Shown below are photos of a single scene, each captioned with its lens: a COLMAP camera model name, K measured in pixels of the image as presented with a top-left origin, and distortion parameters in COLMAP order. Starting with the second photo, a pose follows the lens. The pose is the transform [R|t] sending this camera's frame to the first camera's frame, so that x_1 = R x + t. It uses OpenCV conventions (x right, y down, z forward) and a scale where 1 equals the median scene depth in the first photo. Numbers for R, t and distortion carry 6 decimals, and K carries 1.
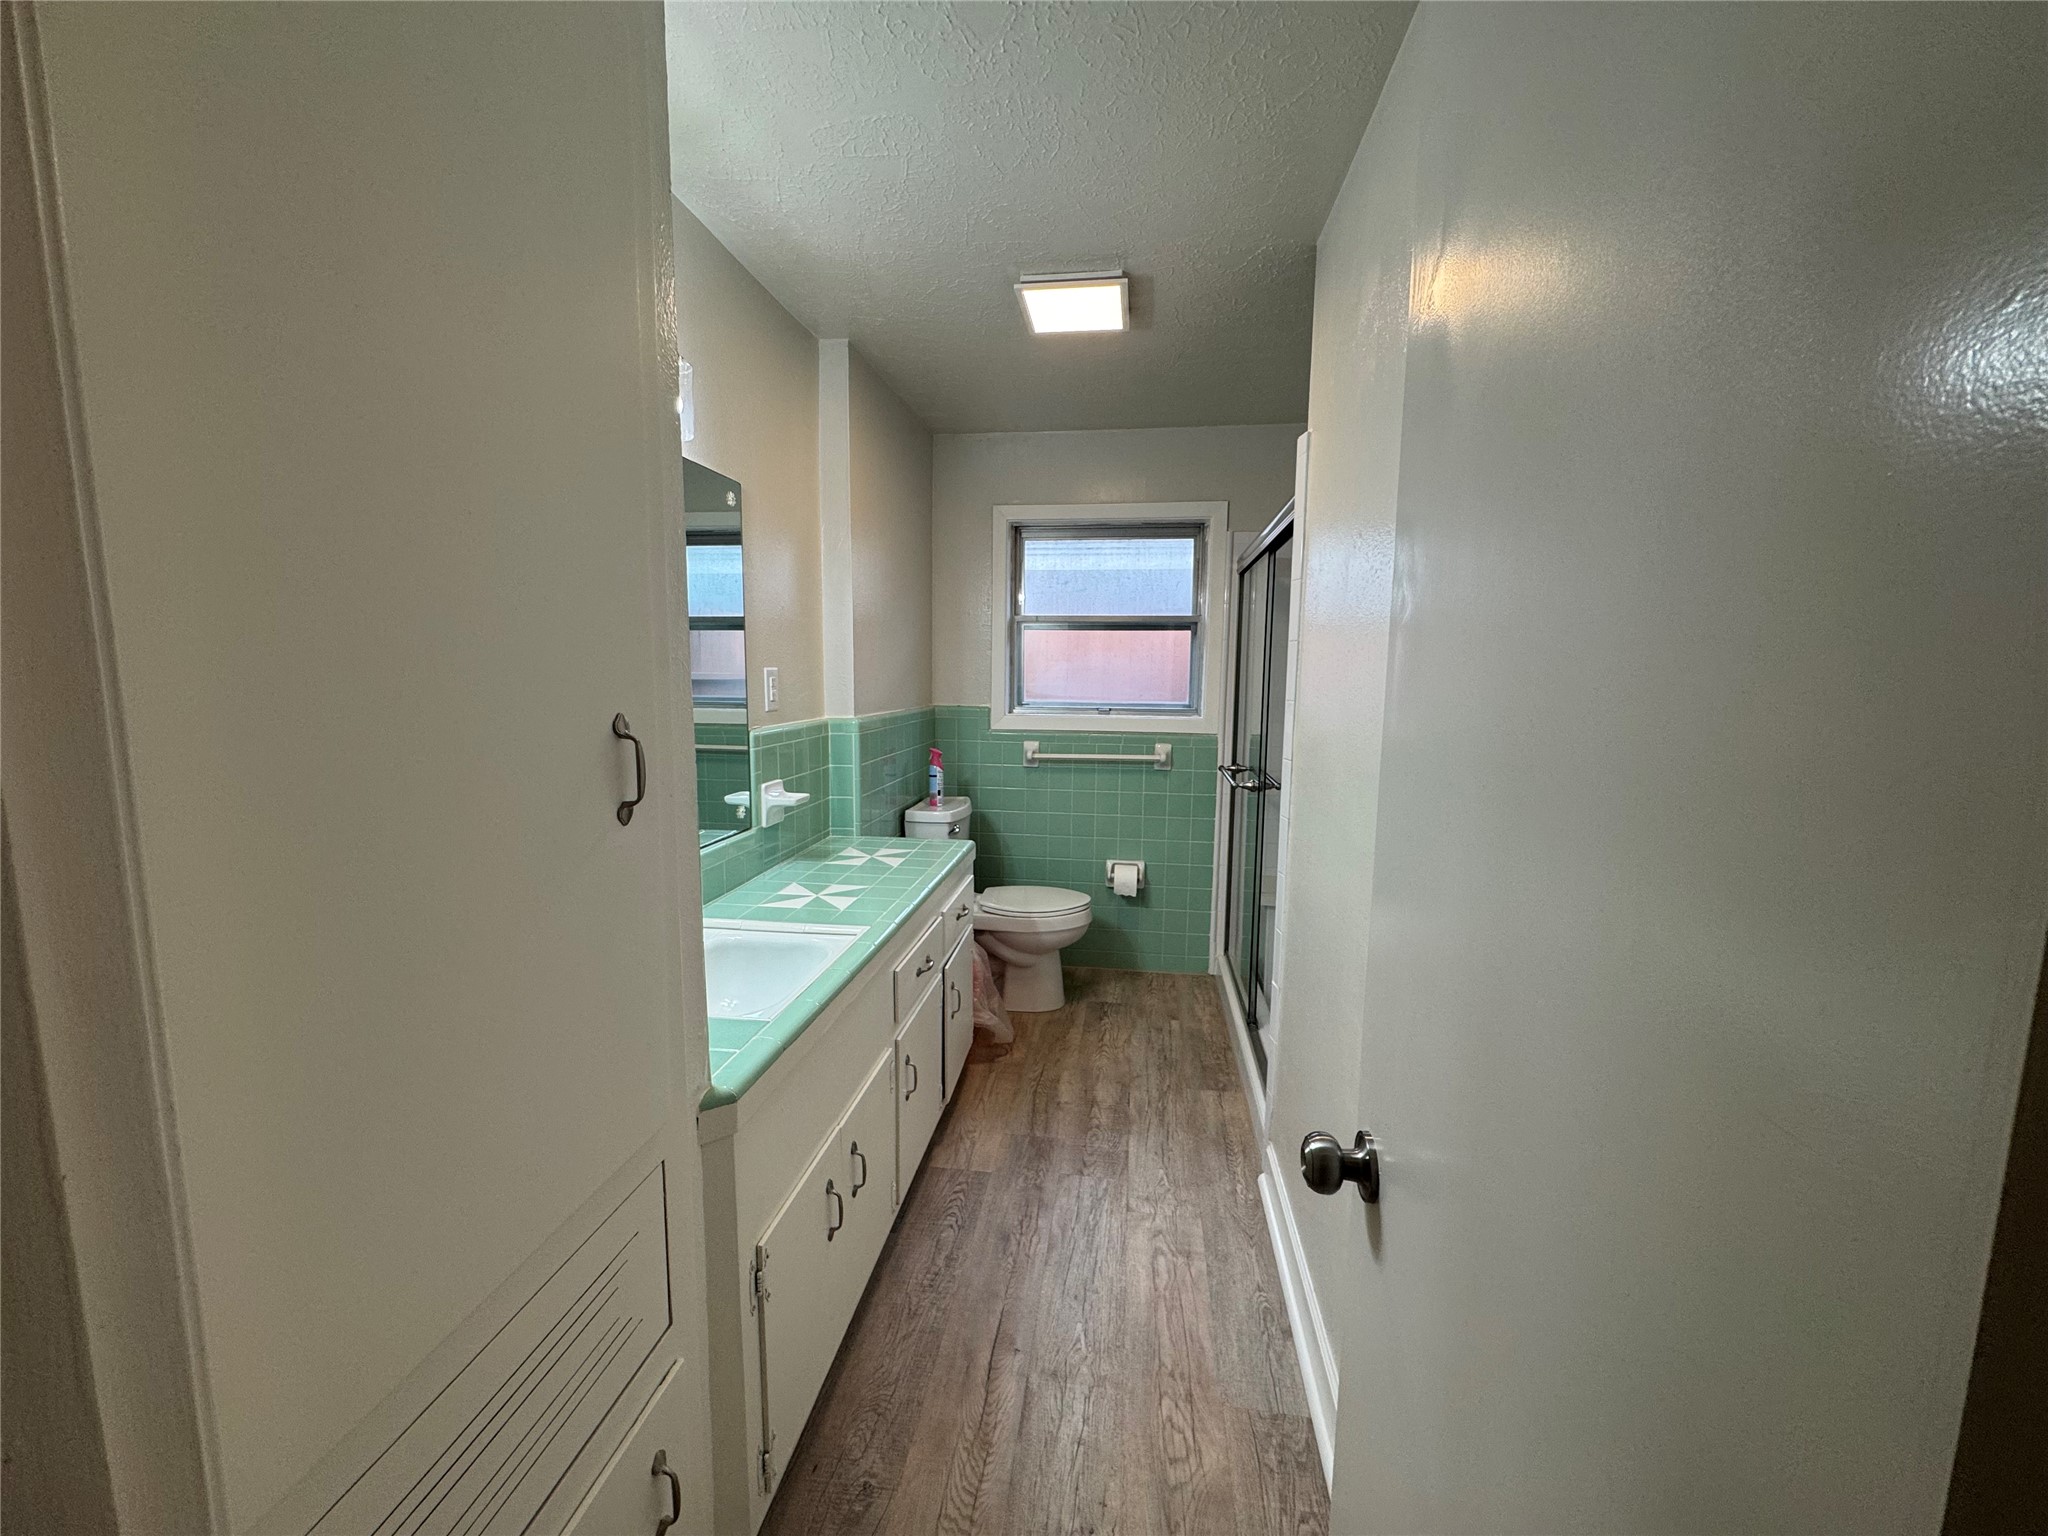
lens RADIAL K [[818.5, 0, 1021.0], [0, 818.5, 766.8], [0, 0, 1]] dist [-0.003054, -0.000018]
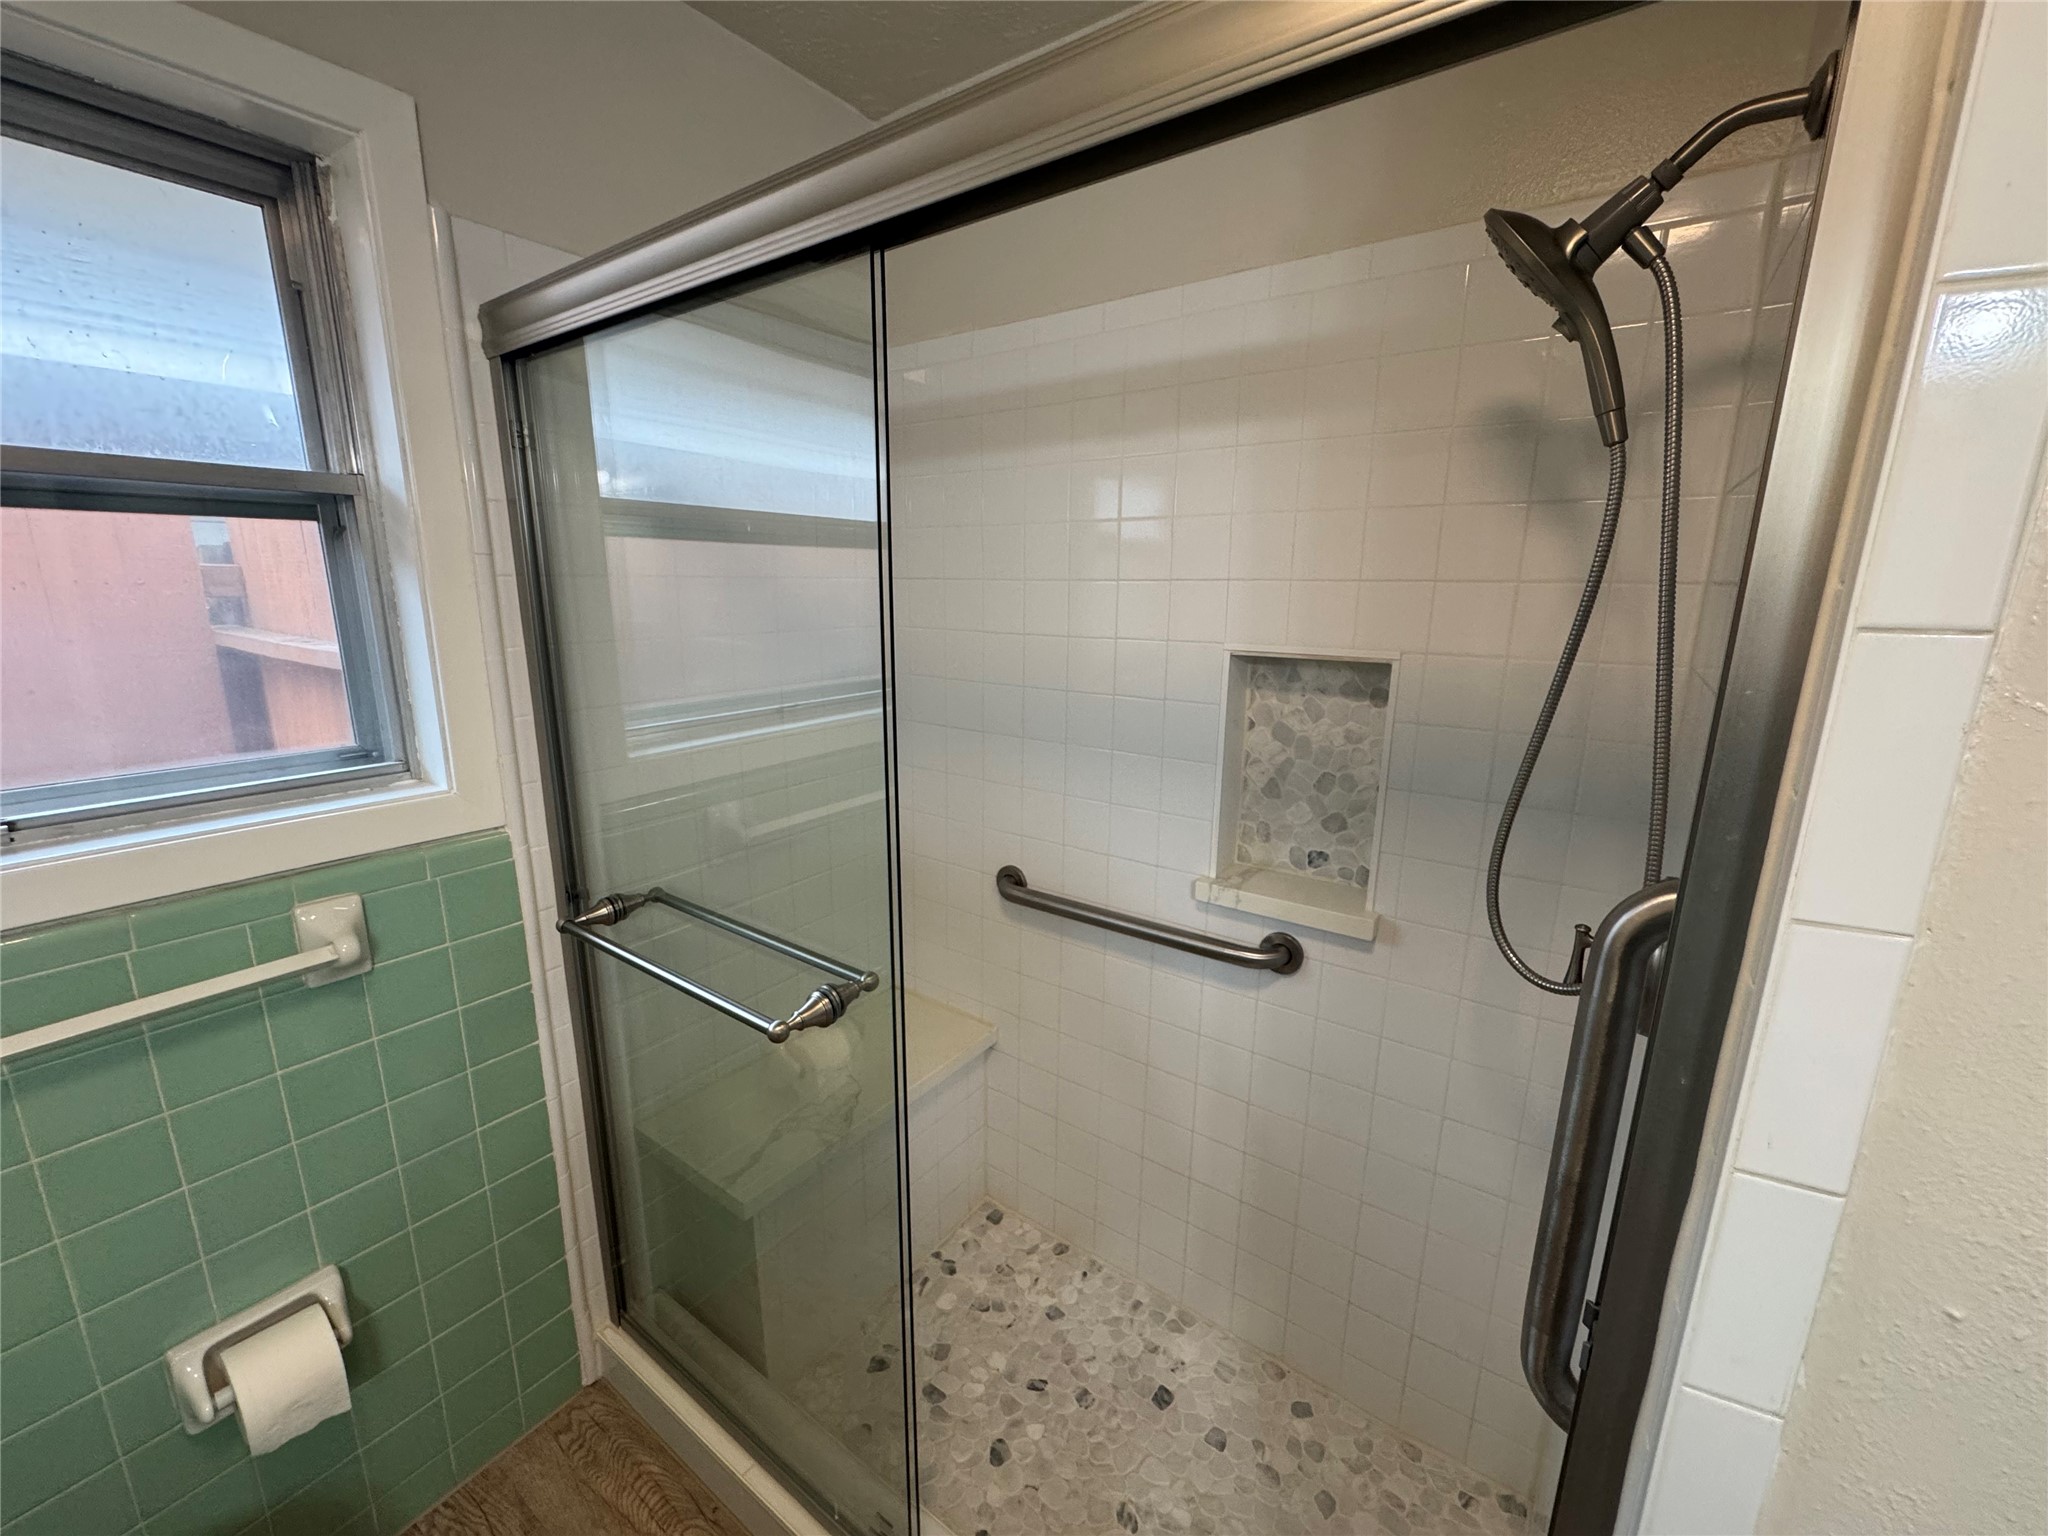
lens RADIAL K [[818.5, 0, 1021.0], [0, 818.5, 766.8], [0, 0, 1]] dist [-0.003054, -0.000018]
pose [[0.460163, -0.201822, 0.864591, 0.043859], [0.105126, 0.979355, 0.172660, -0.111756], [-0.881588, 0.011440, 0.471880, 0.688502]]
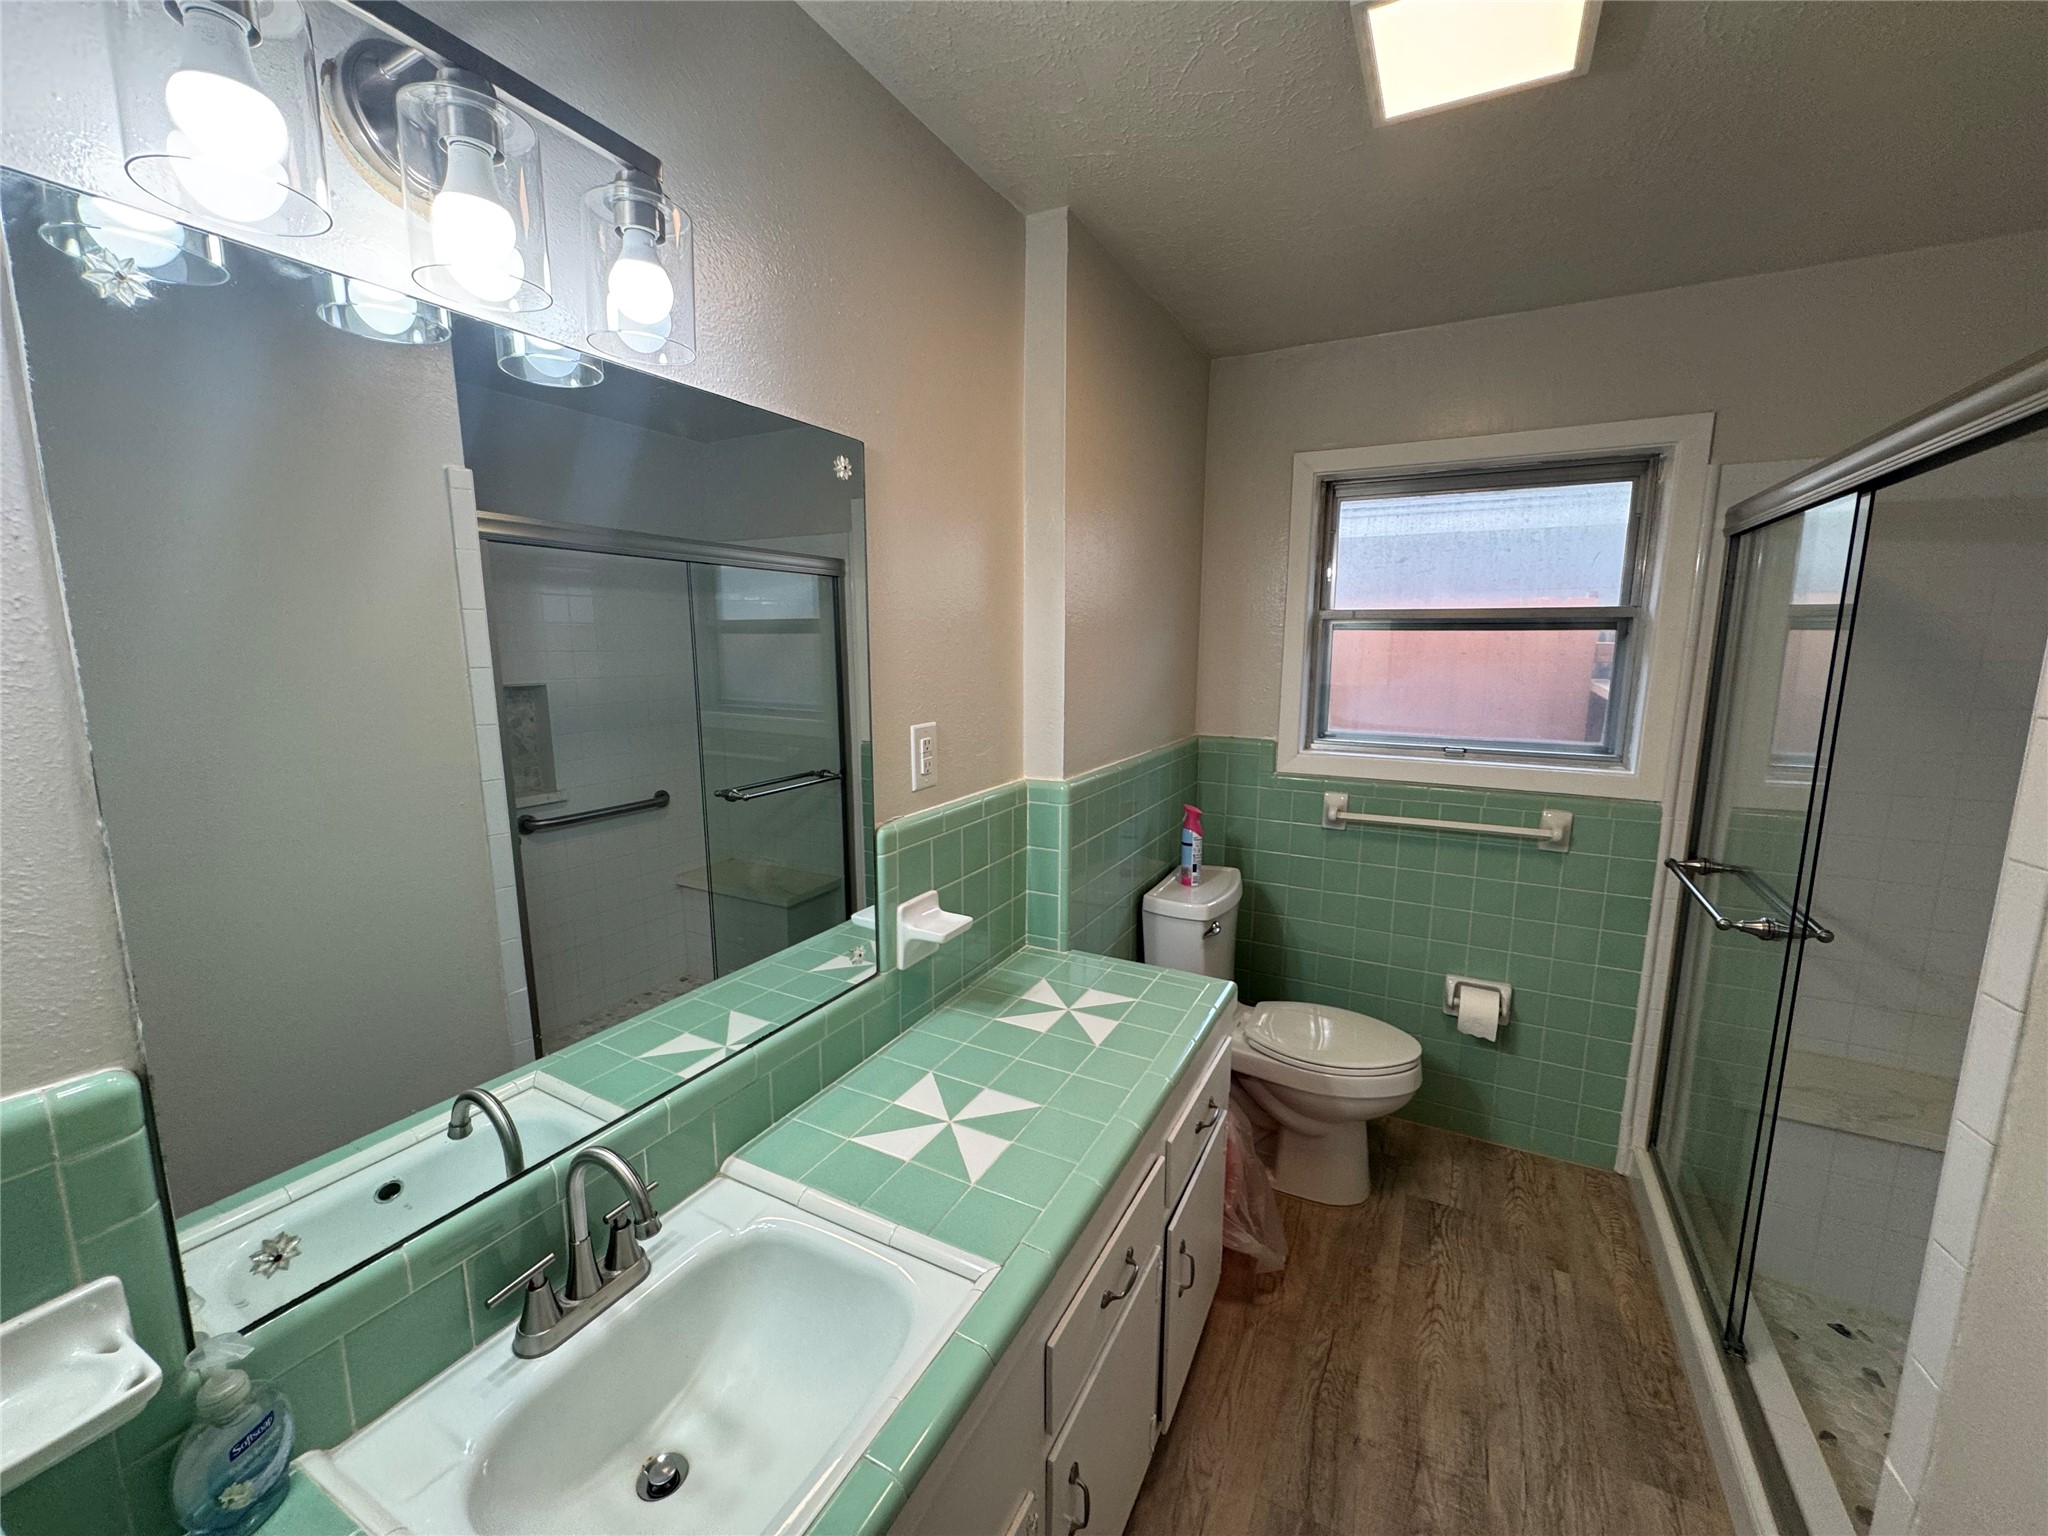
lens RADIAL K [[816.0, 0, 1022.4], [0, 816.0, 767.7], [0, 0, 1]] dist [-0.003108, 0.000498]
pose [[0.939468, 0.046152, -0.339514, -0.003976], [-0.033078, 0.998475, 0.044200, -0.083360], [0.341036, -0.030294, 0.939562, 0.288409]]
